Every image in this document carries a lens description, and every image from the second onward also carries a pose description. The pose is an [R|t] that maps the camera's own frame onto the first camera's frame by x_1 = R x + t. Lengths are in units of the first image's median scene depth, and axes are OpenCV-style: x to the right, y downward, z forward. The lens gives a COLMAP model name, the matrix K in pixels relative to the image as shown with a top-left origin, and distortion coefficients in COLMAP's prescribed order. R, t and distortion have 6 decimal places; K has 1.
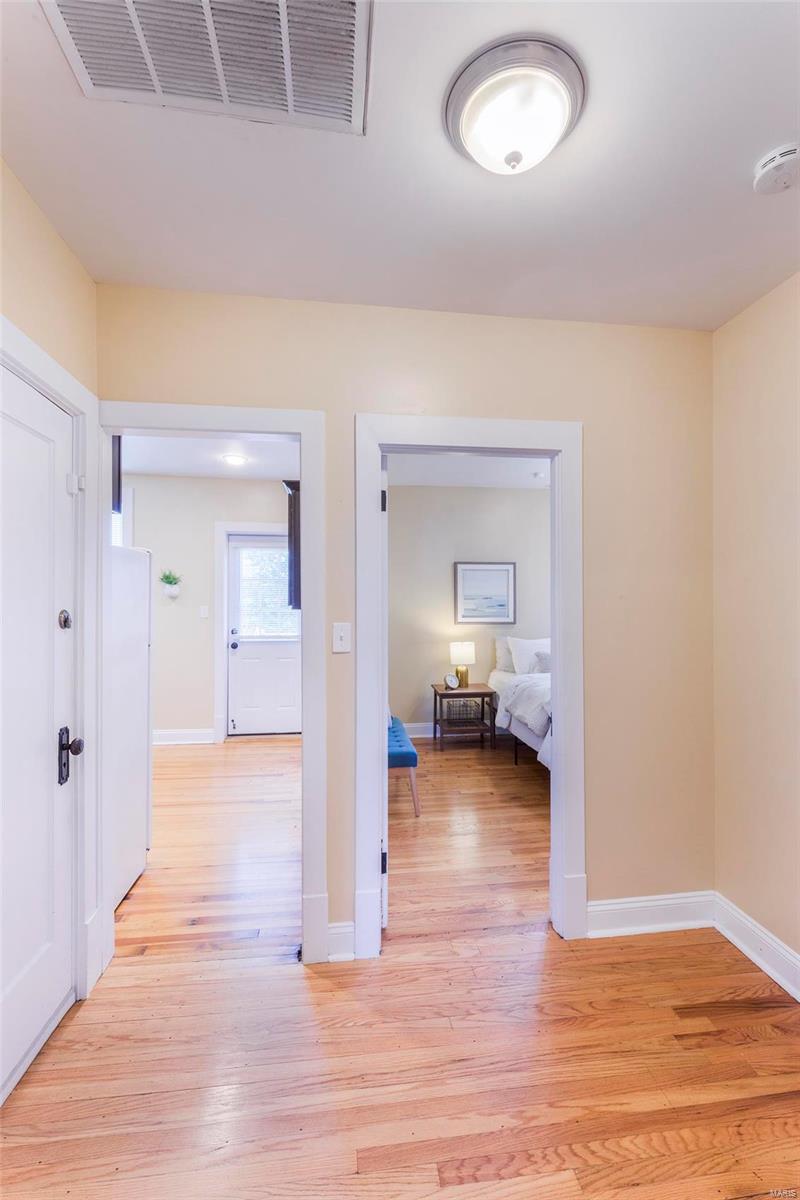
lens RADIAL K [[524.5, 0, 403.7], [0, 524.5, 601.3], [0, 0, 1]] dist [0.003752, 0.000308]
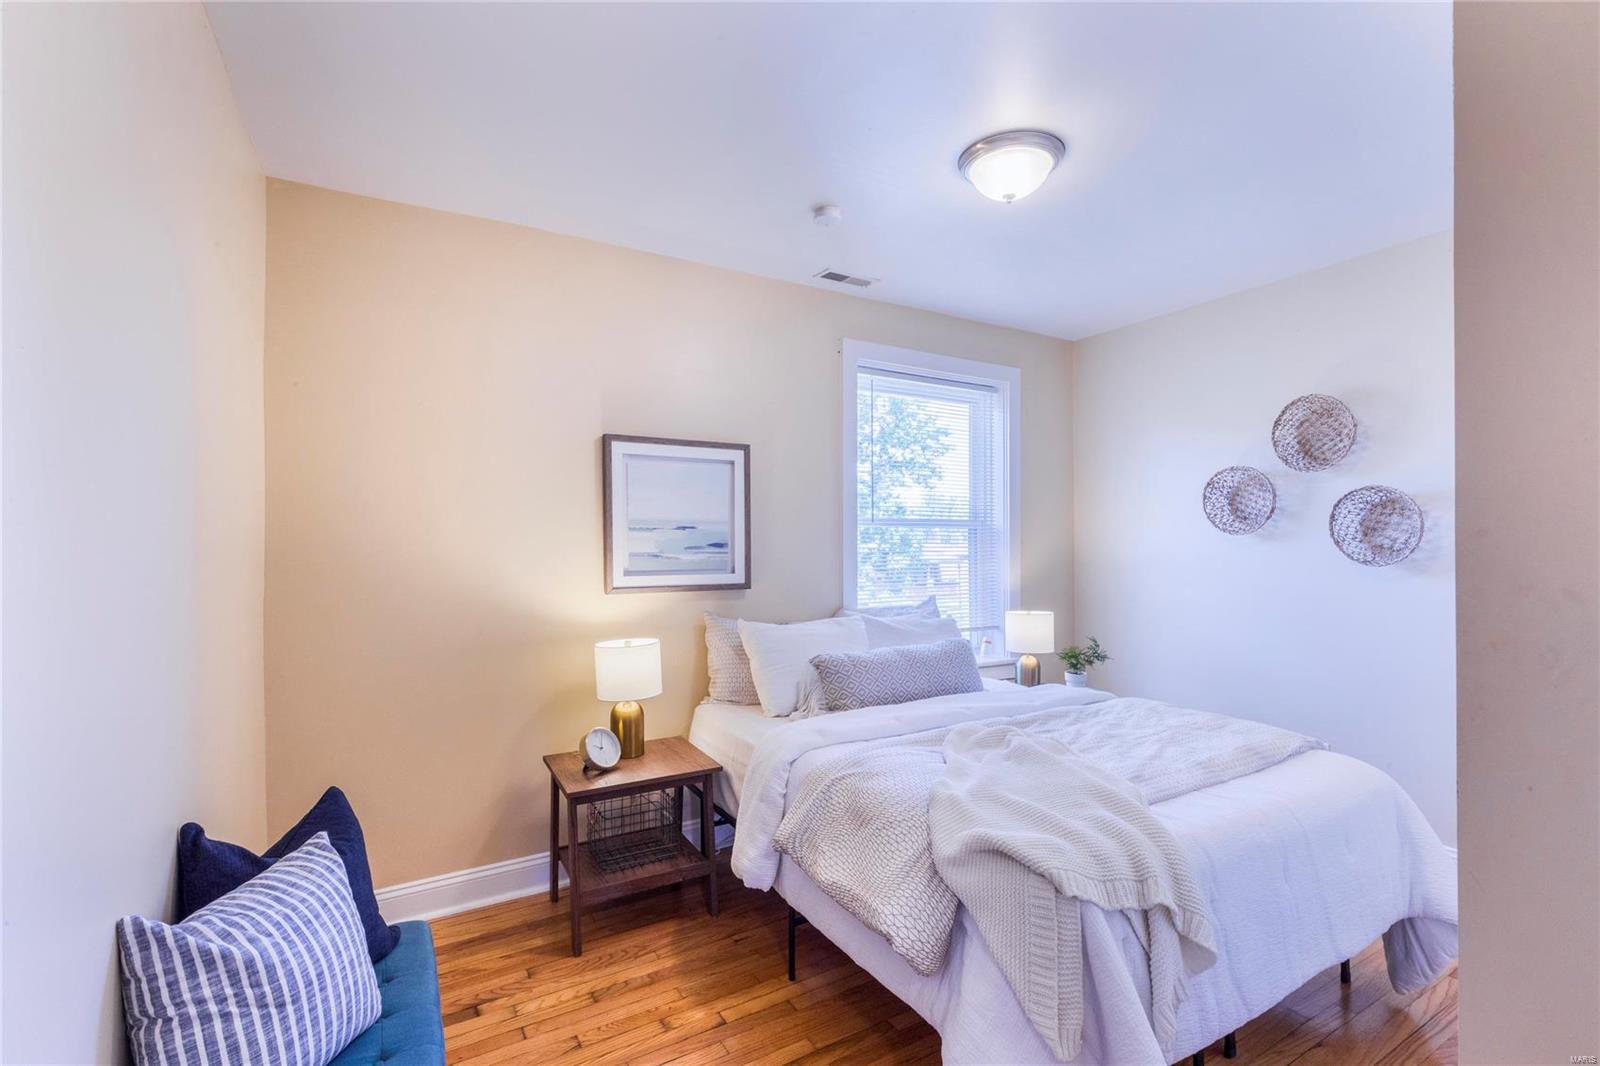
lens RADIAL K [[699.3, 0, 796.9], [0, 699.3, 549.2], [0, 0, 1]] dist [0.003752, 0.000308]
pose [[0.920345, -0.005614, 0.391066, 0.025166], [0.005030, 0.999984, 0.002518, 0.010646], [-0.391074, -0.000350, 0.920359, 0.476953]]
